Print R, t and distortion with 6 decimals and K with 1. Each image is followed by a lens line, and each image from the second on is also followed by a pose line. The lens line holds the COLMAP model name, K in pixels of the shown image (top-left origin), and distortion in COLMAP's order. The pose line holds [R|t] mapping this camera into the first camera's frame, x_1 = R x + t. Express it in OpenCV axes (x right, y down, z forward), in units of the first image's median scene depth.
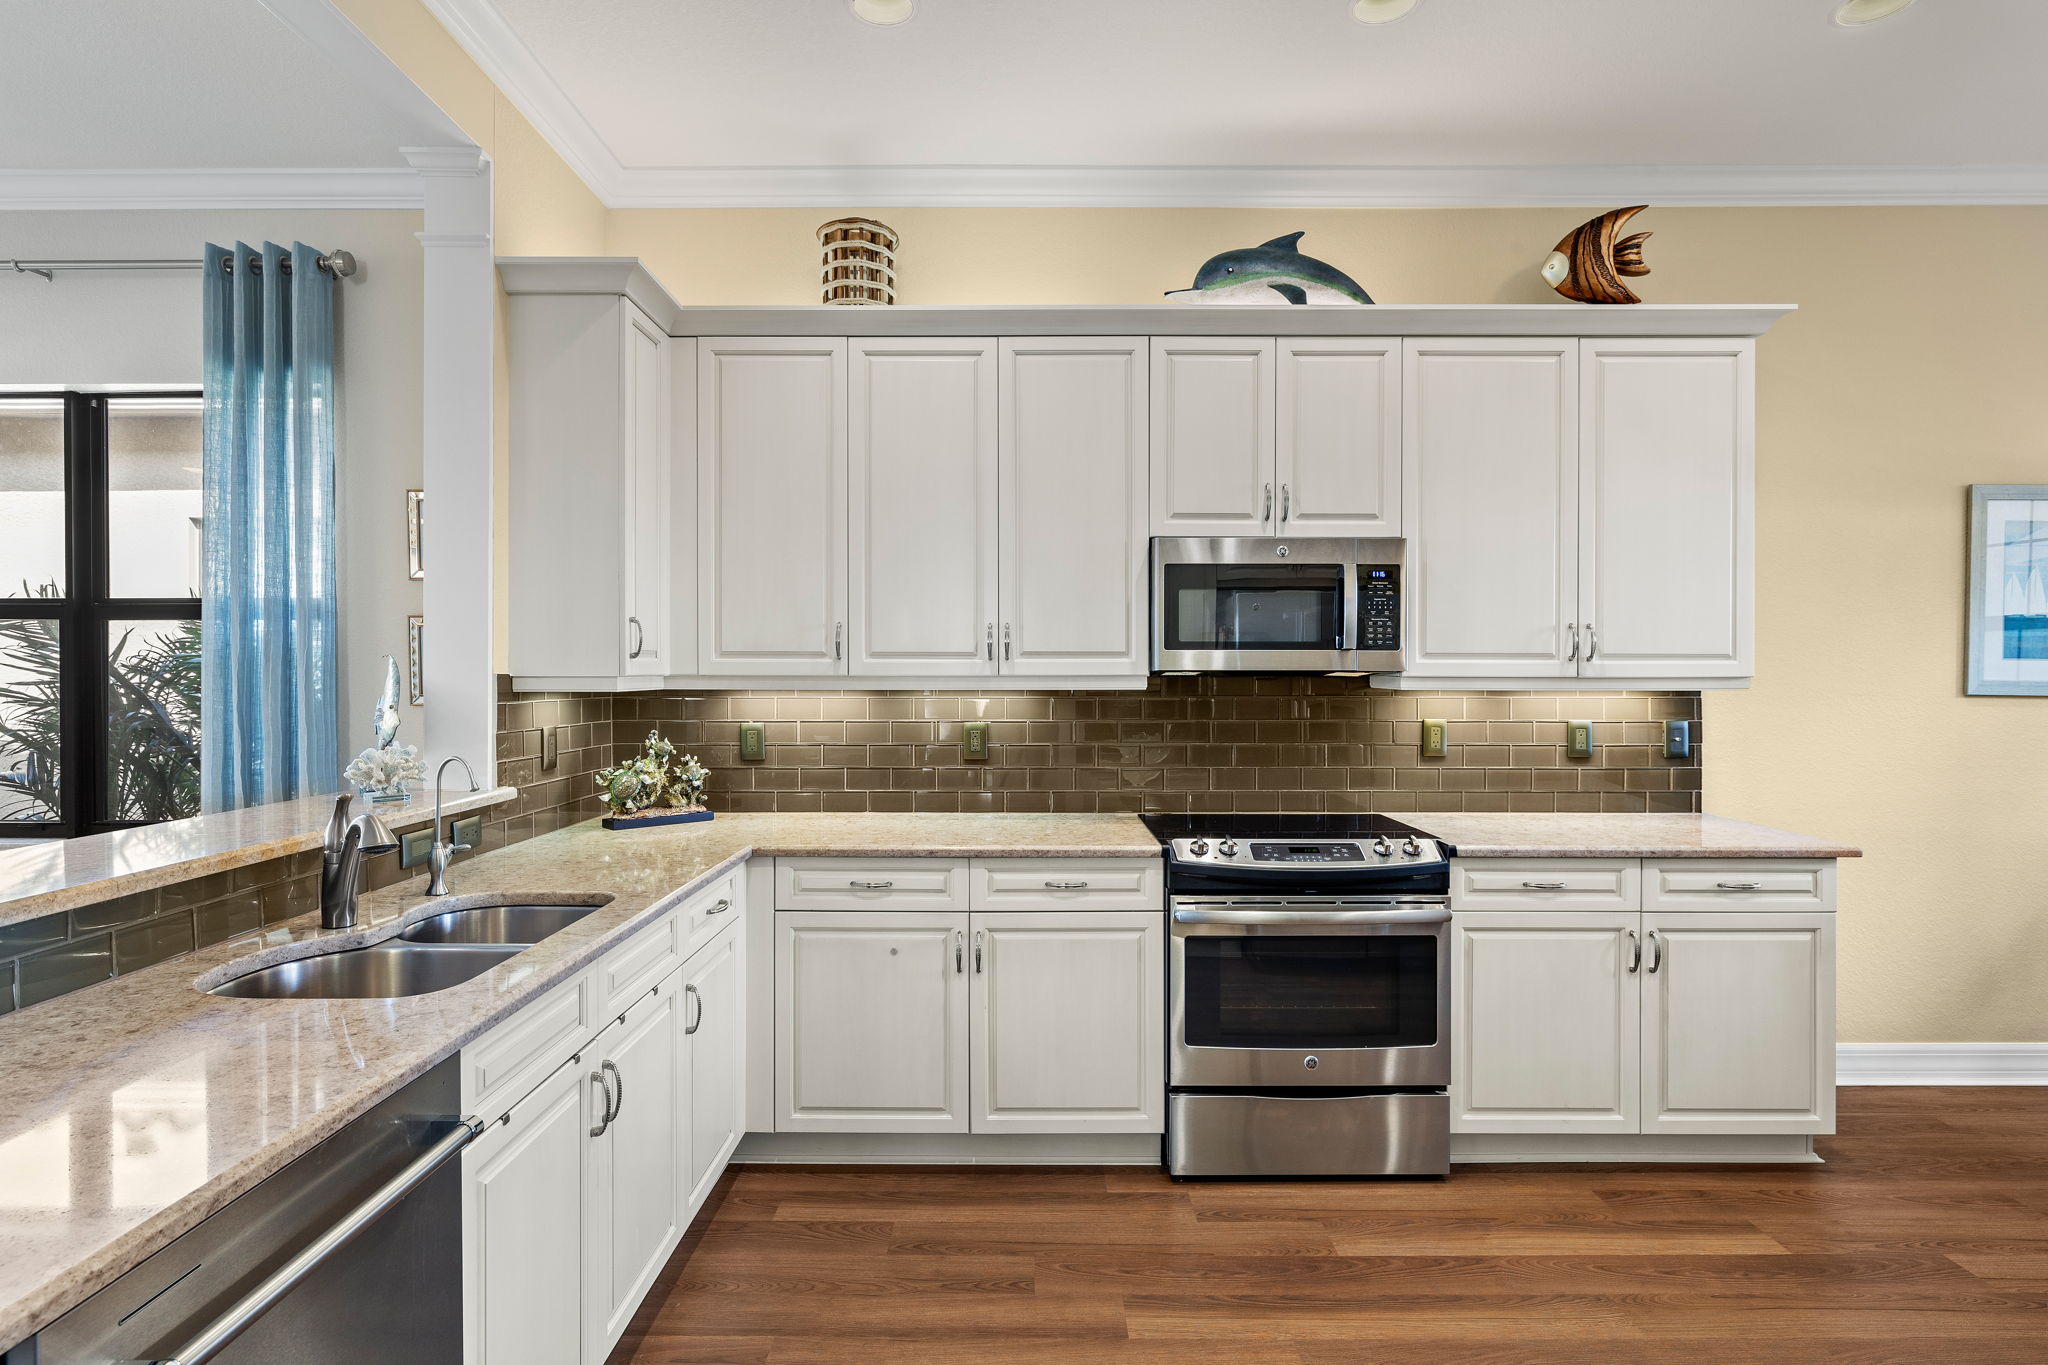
lens RADIAL K [[1199.4, 0, 1015.3], [0, 1199.4, 683.9], [0, 0, 1]] dist [0.000616, -0.000909]
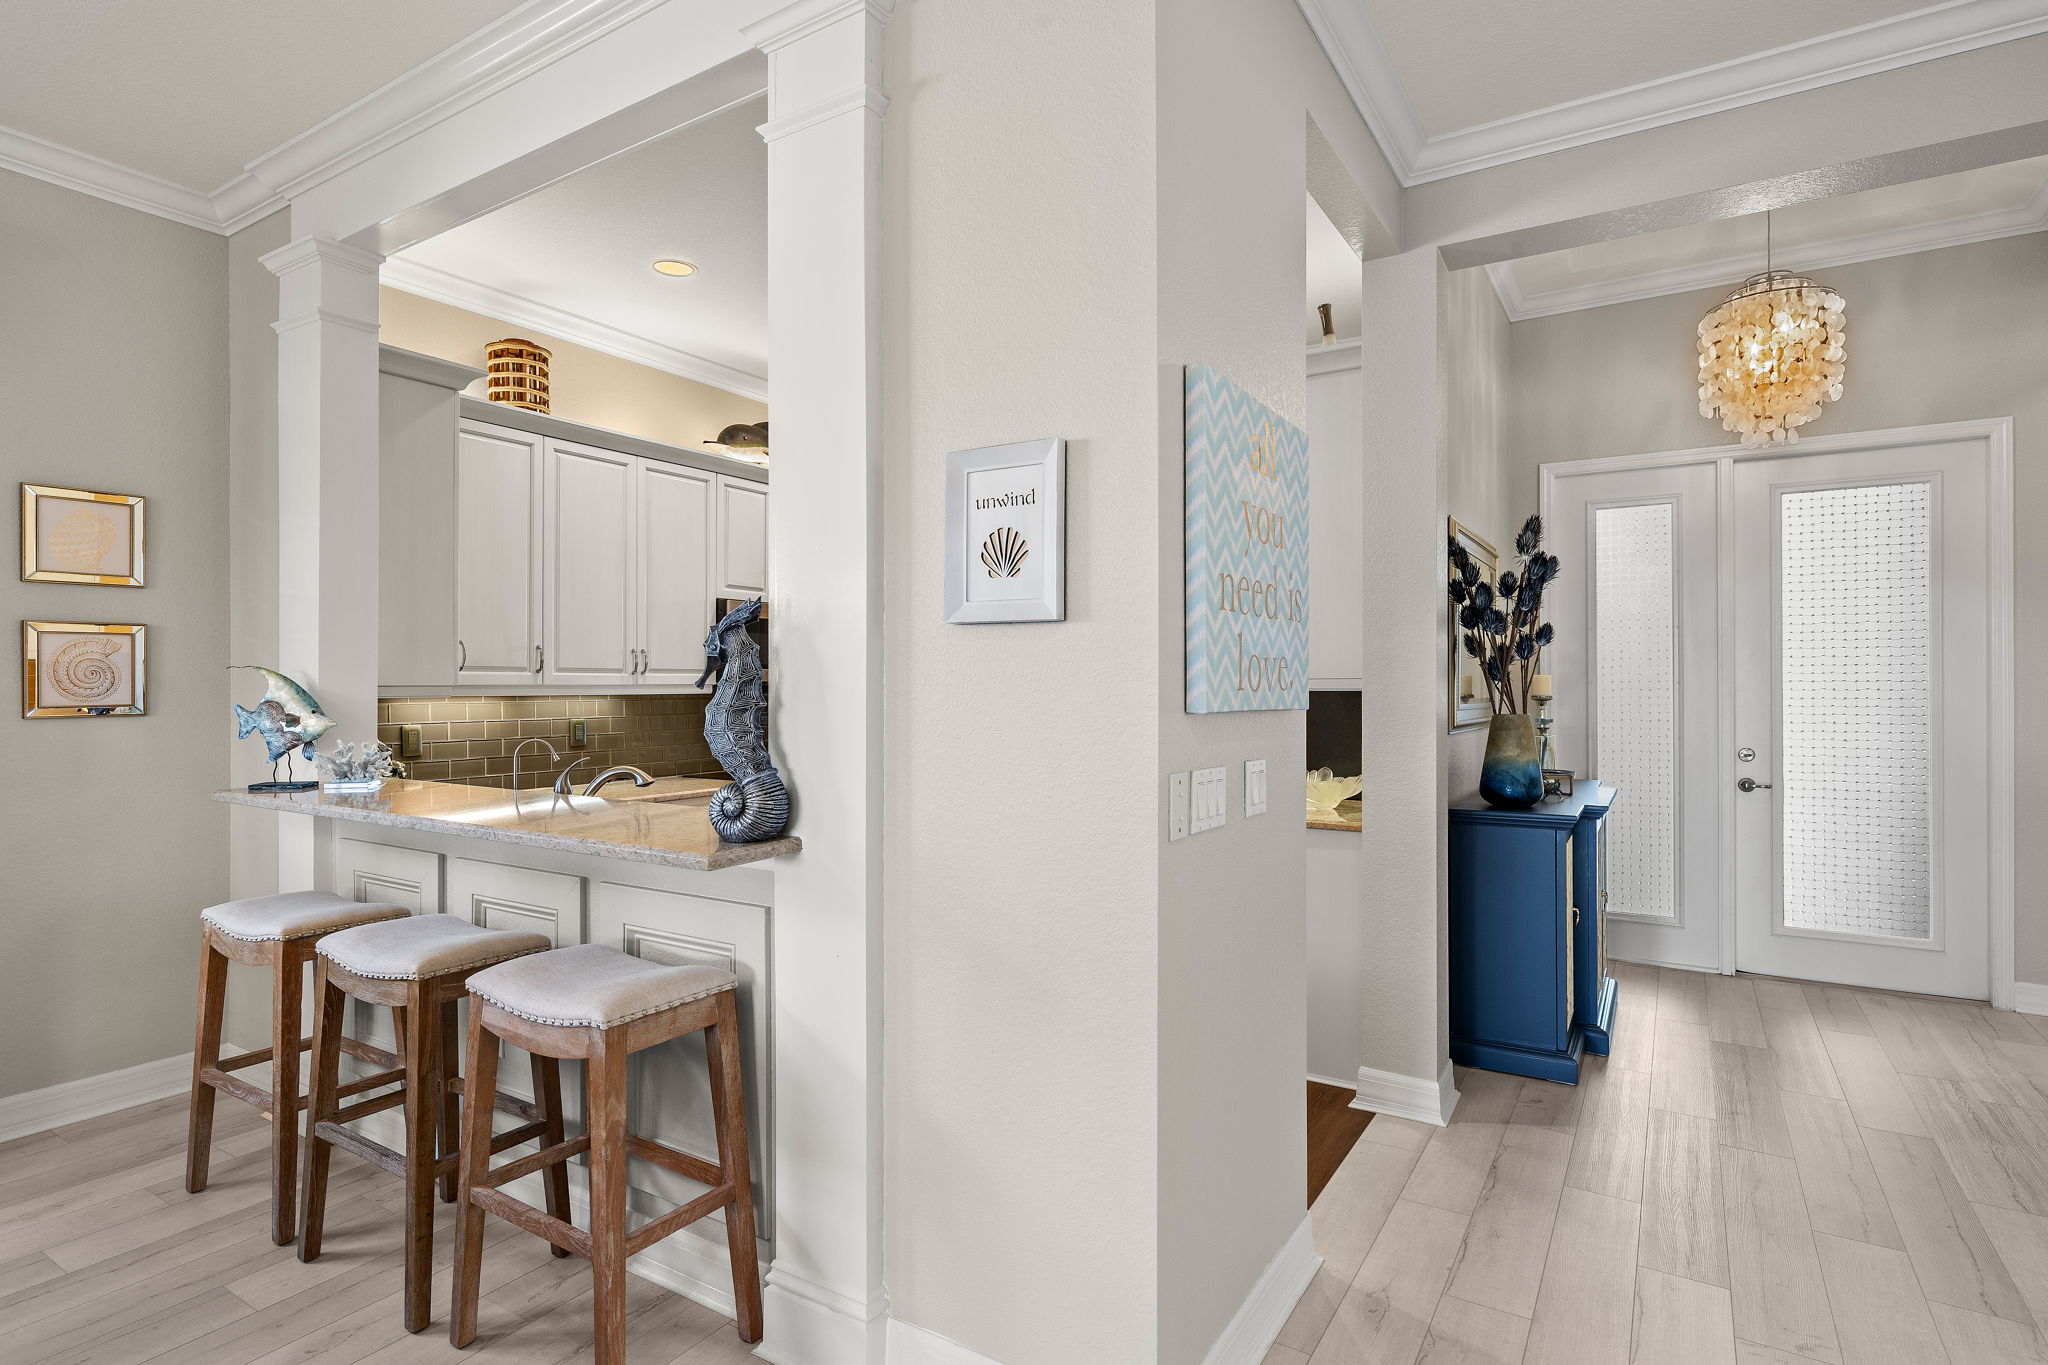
lens RADIAL K [[1033.1, 0, 1023.9], [0, 1033.1, 679.4], [0, 0, 1]] dist [0.001124, 0.000105]
pose [[0.520602, 0.001935, 0.853797, -0.783536], [0.008980, 0.999930, -0.007742, 0.000289], [-0.853752, 0.011697, 0.520548, -0.062956]]
